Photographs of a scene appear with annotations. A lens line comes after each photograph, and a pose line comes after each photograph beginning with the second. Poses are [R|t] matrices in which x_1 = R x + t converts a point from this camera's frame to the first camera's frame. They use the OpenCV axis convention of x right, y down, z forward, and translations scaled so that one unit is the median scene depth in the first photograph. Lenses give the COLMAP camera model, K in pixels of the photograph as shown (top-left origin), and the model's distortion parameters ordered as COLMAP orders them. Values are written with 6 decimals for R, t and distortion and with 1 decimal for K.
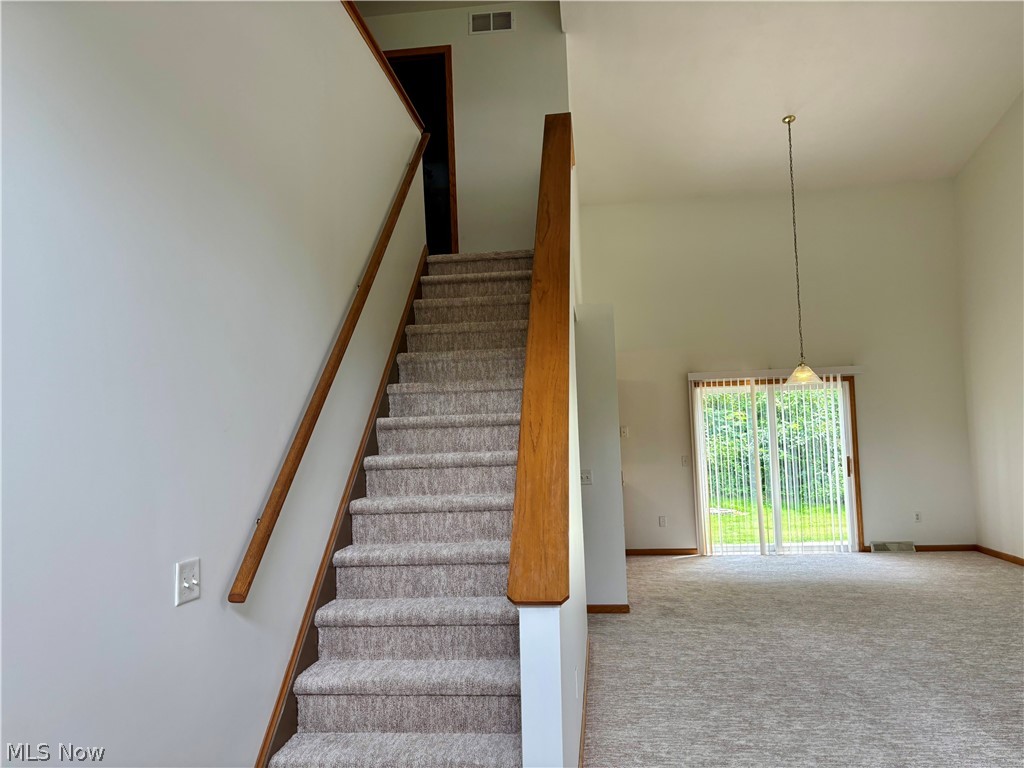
lens RADIAL K [[777.3, 0, 517.5], [0, 777.3, 388.9], [0, 0, 1]] dist [0.059479, -0.058610]
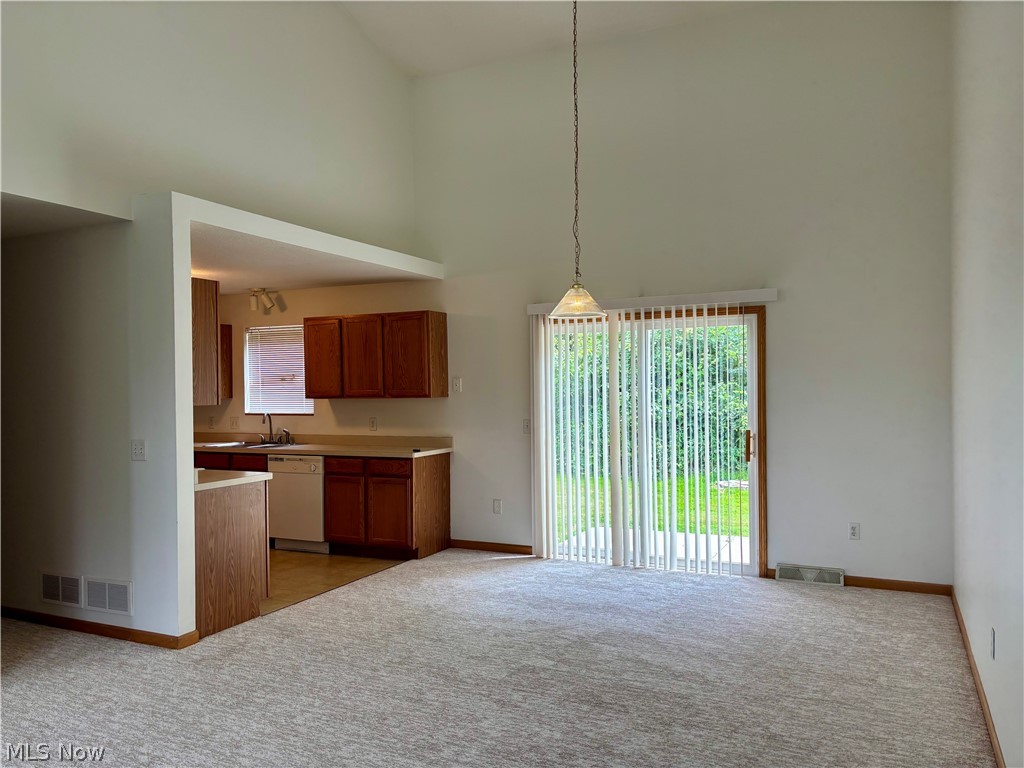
lens RADIAL K [[777.3, 0, 517.5], [0, 777.3, 388.9], [0, 0, 1]] dist [0.059479, -0.058610]
pose [[0.941125, 0.026106, -0.337050, 0.460012], [-0.001279, 0.997282, 0.073673, 0.004767], [0.338057, -0.068904, 0.938600, 0.331227]]
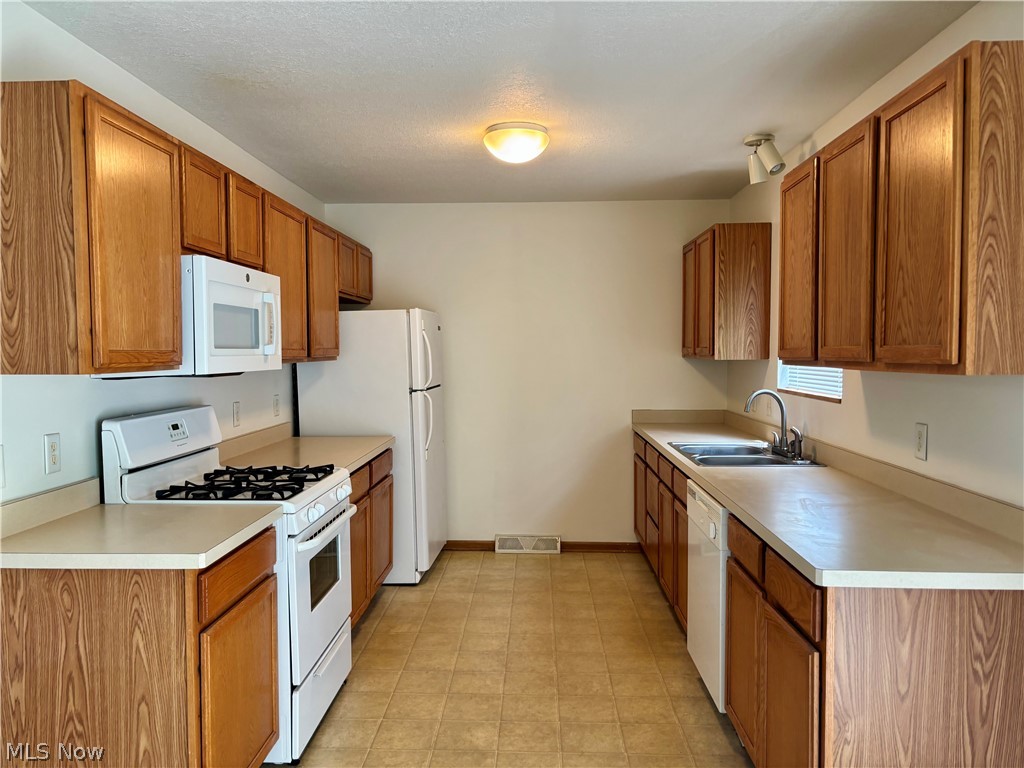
lens RADIAL K [[777.3, 0, 517.5], [0, 777.3, 388.9], [0, 0, 1]] dist [0.059479, -0.058610]
pose [[0.055055, 0.088986, -0.994510, 0.324687], [0.061145, 0.993851, 0.092312, 0.046030], [0.996609, -0.065892, 0.049275, 0.879868]]
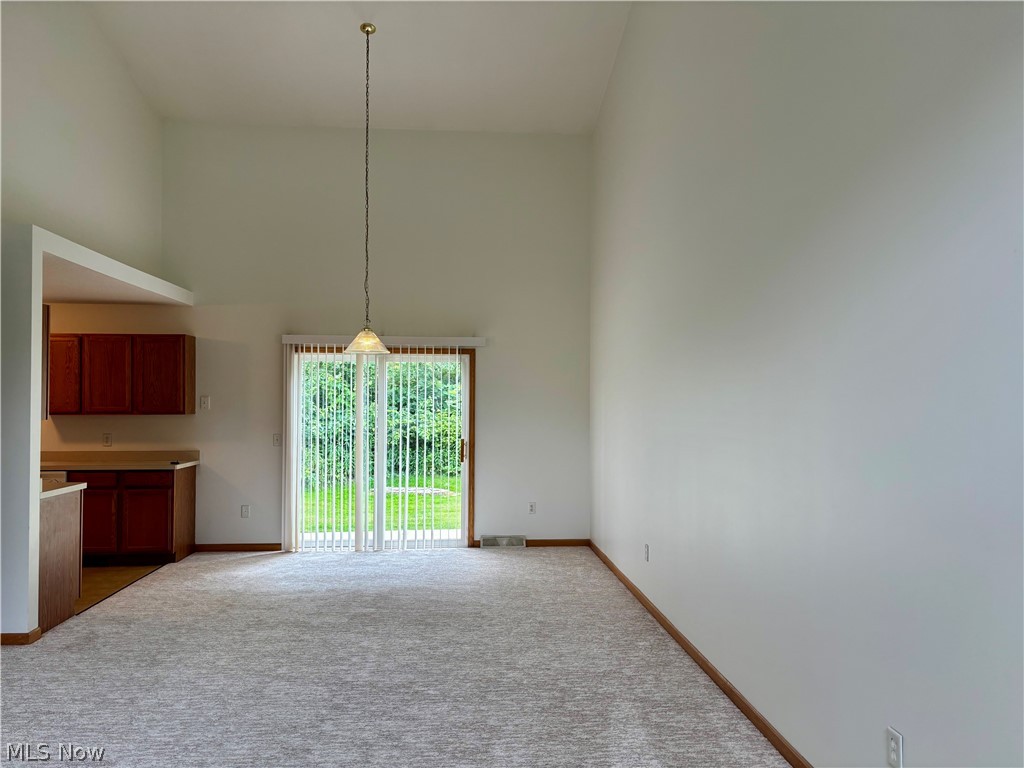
lens RADIAL K [[777.3, 0, 517.5], [0, 777.3, 388.9], [0, 0, 1]] dist [0.059479, -0.058610]
pose [[0.982127, 0.041418, 0.183606, 0.320224], [-0.048610, 0.998210, 0.034844, -0.003984], [-0.181834, -0.043147, 0.982382, 0.132976]]
